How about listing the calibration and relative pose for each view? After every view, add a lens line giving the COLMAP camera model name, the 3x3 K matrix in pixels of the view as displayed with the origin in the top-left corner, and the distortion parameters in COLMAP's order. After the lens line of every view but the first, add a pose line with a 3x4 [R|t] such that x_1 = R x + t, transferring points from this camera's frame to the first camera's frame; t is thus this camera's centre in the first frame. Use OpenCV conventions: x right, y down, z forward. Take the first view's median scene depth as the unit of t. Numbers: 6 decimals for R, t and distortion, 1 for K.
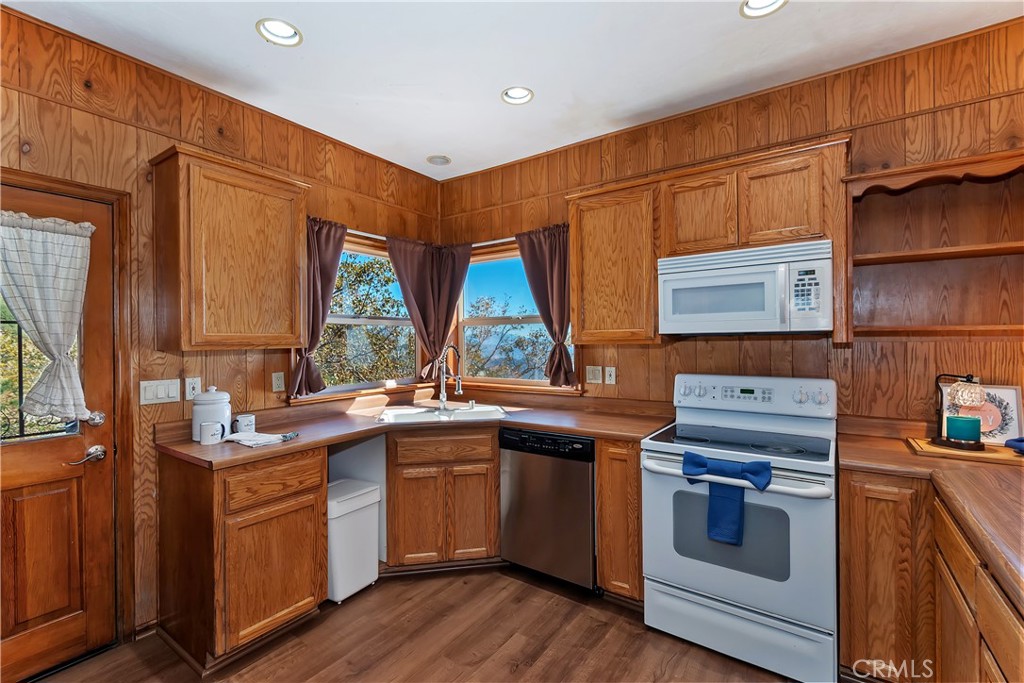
lens RADIAL K [[446.6, 0, 519.6], [0, 446.6, 340.8], [0, 0, 1]] dist [-0.006812, 0.000990]
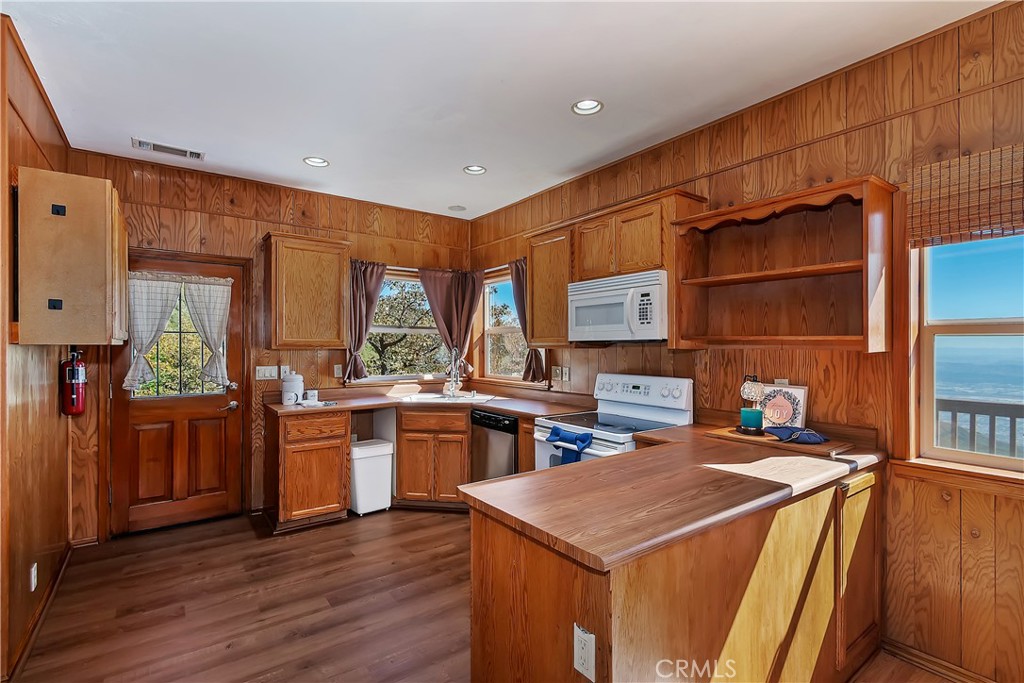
lens RADIAL K [[446.6, 0, 502.9], [0, 446.6, 343.6], [0, 0, 1]] dist [-0.006812, 0.000990]
pose [[0.948701, 0.008906, -0.316048, 0.589828], [-0.010569, 0.999938, -0.003548, -0.001262], [0.315996, 0.006706, 0.948737, -0.334181]]
